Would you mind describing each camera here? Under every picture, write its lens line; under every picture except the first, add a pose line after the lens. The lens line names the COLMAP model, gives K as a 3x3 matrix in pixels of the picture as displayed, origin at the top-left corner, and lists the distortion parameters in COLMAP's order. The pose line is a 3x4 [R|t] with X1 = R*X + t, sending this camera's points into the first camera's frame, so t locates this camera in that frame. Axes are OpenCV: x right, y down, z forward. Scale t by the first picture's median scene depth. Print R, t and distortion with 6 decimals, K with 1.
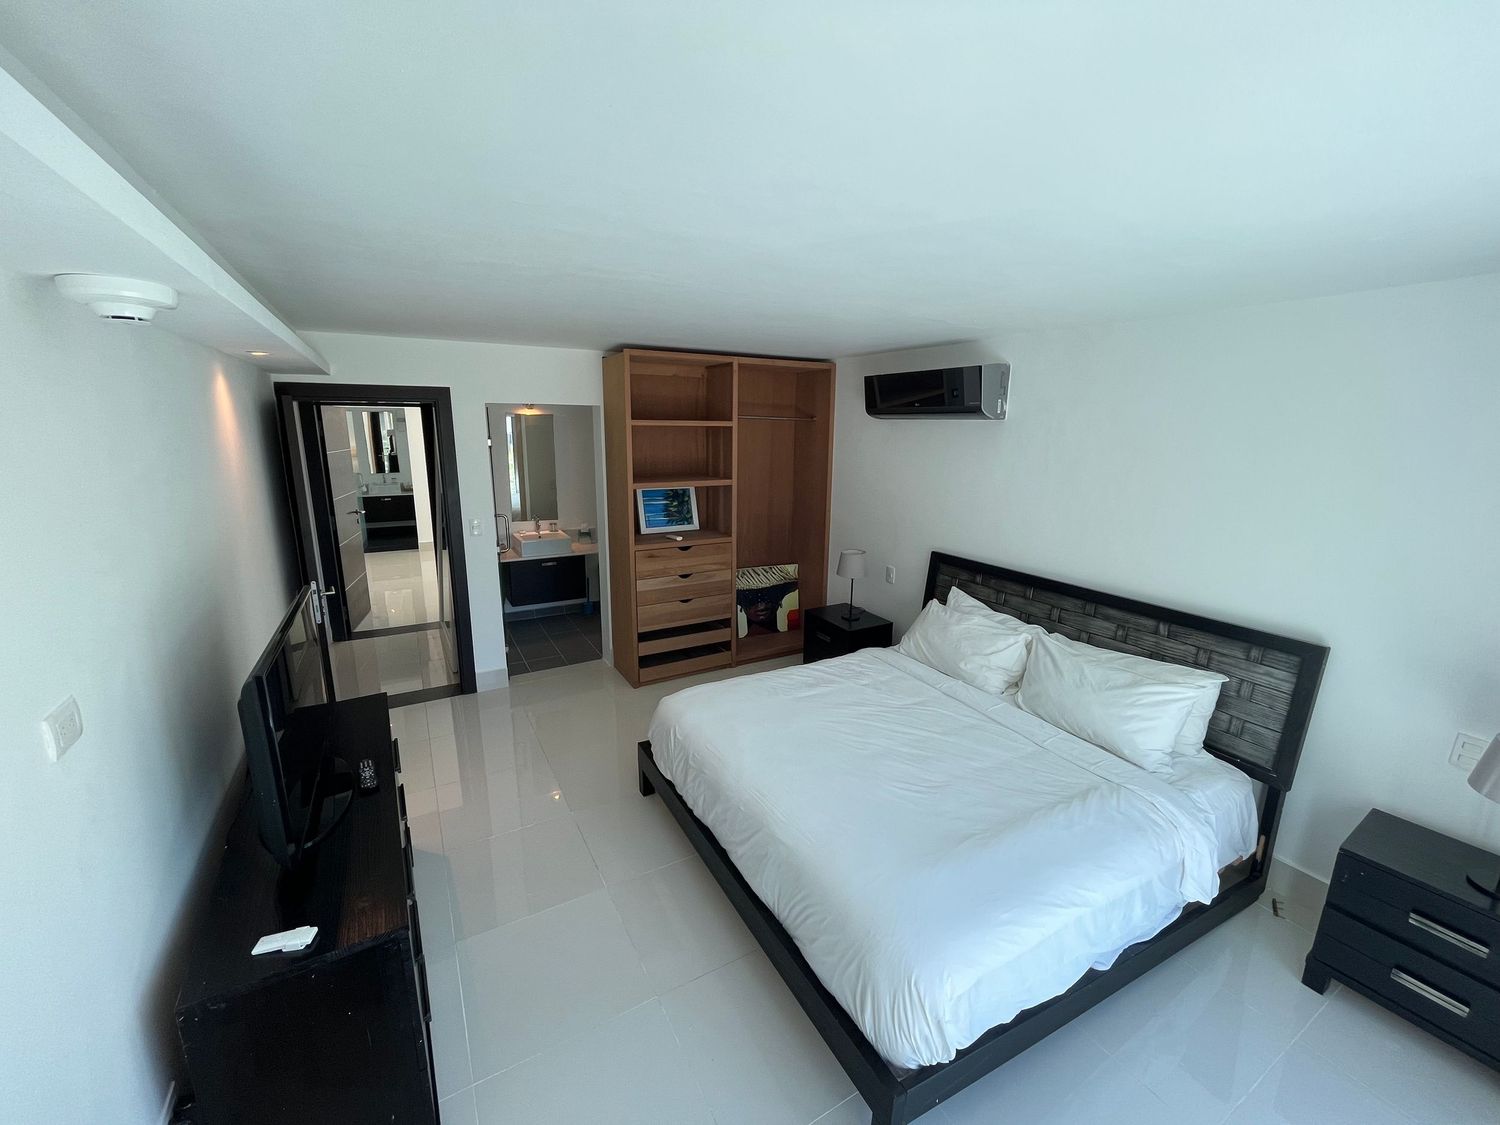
lens RADIAL K [[612.6, 0, 749.2], [0, 612.6, 561.3], [0, 0, 1]] dist [-0.000064, -0.001144]
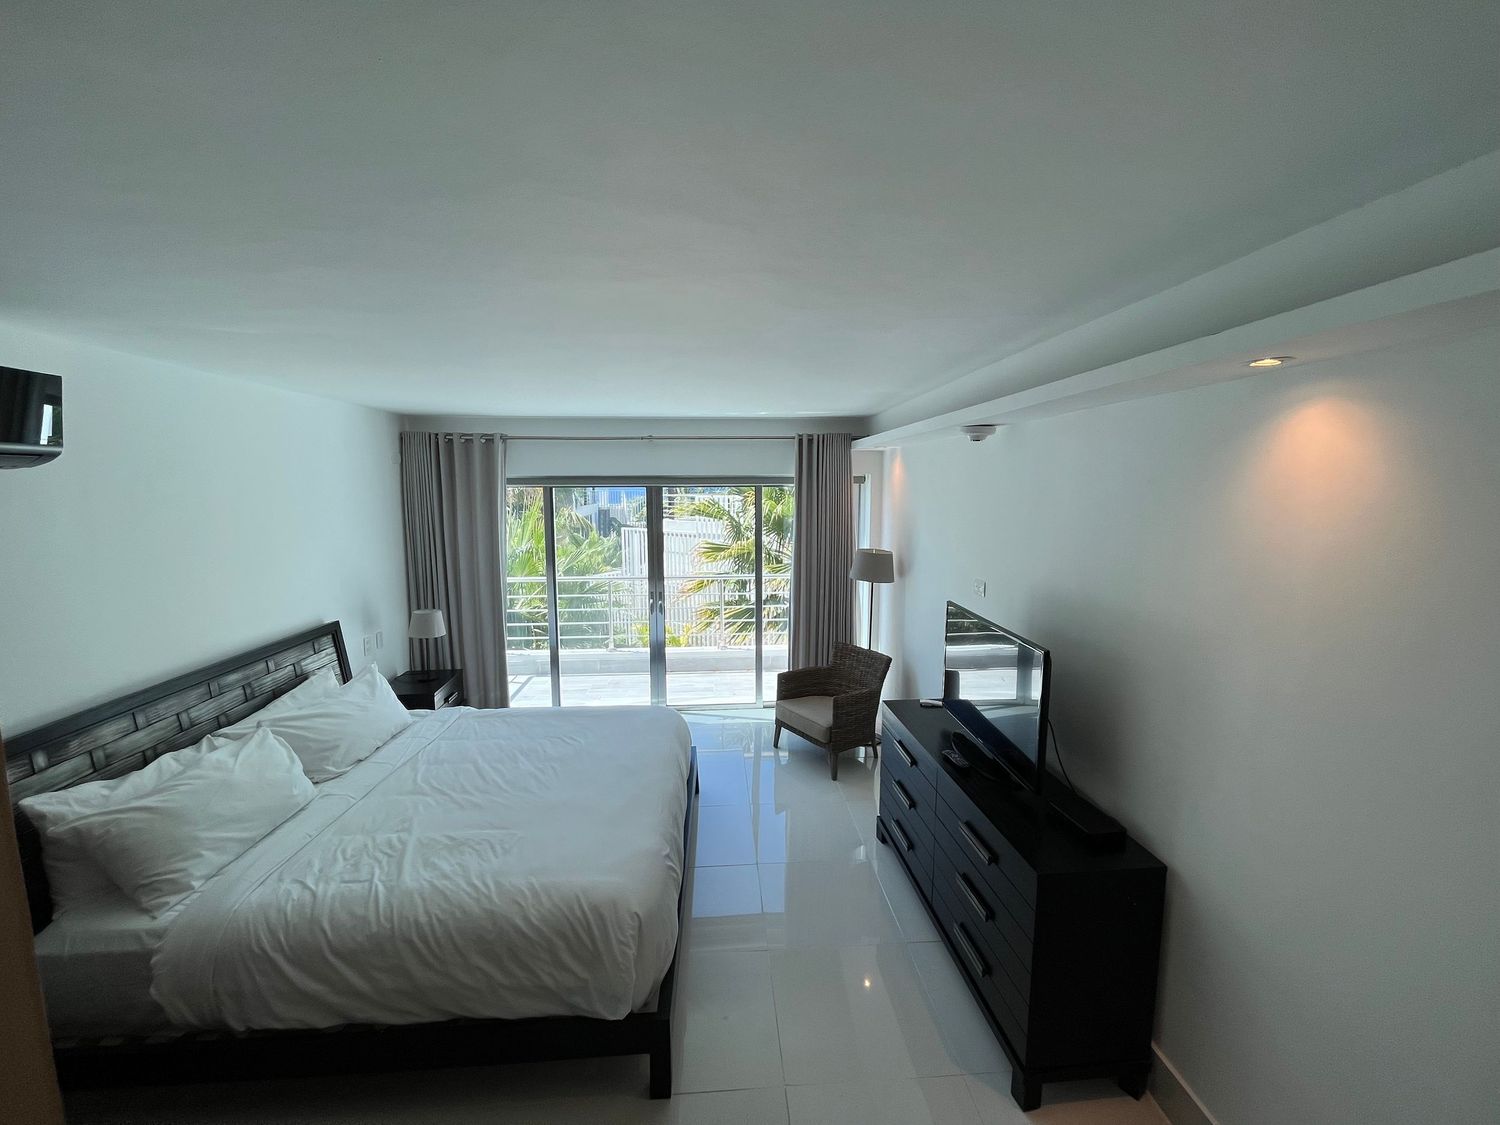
lens RADIAL K [[612.6, 0, 750.6], [0, 612.6, 563.4], [0, 0, 1]] dist [-0.000064, -0.001144]
pose [[-0.907137, -0.061882, 0.416262, -0.433697], [0.083255, 0.943192, 0.321649, -0.274178], [-0.412519, 0.326435, -0.850452, 1.234601]]
